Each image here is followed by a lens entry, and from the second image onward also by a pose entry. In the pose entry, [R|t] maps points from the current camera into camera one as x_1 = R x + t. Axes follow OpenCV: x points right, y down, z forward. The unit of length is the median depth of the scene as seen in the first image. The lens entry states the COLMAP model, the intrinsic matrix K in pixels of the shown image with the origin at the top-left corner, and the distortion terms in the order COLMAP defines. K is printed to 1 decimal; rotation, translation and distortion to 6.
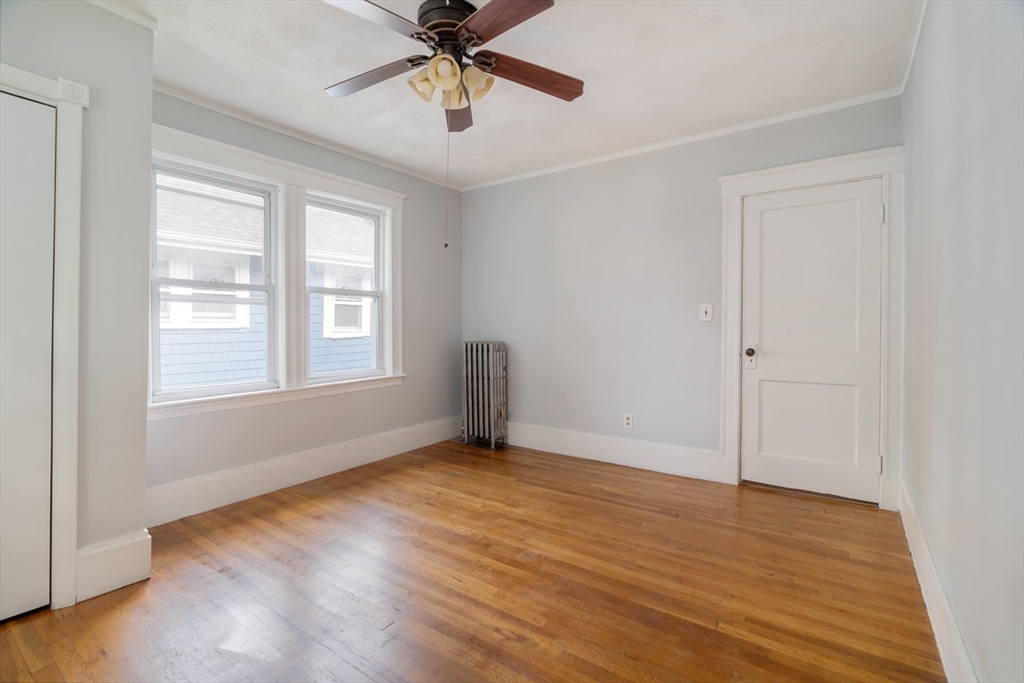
lens RADIAL K [[463.9, 0, 513.9], [0, 463.9, 336.0], [0, 0, 1]] dist [-0.008042, 0.000152]
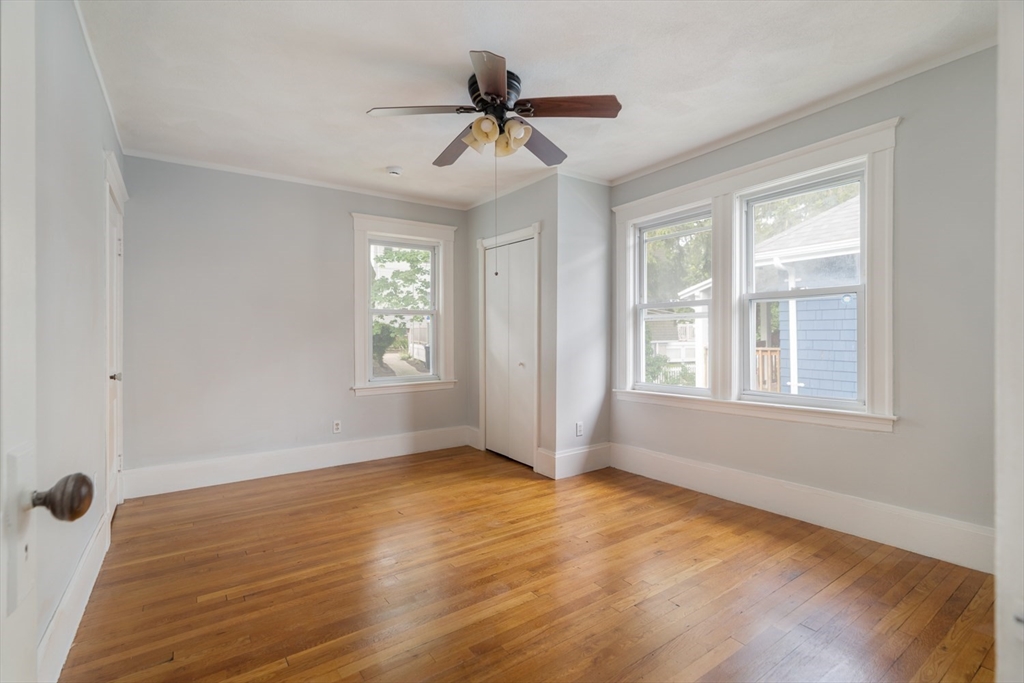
lens RADIAL K [[463.9, 0, 509.3], [0, 463.9, 338.6], [0, 0, 1]] dist [-0.008042, 0.000152]
pose [[-0.335064, 0.004604, -0.942184, 0.783088], [-0.007081, 0.999948, 0.007404, -0.029862], [0.942169, 0.009153, -0.335014, 1.159463]]
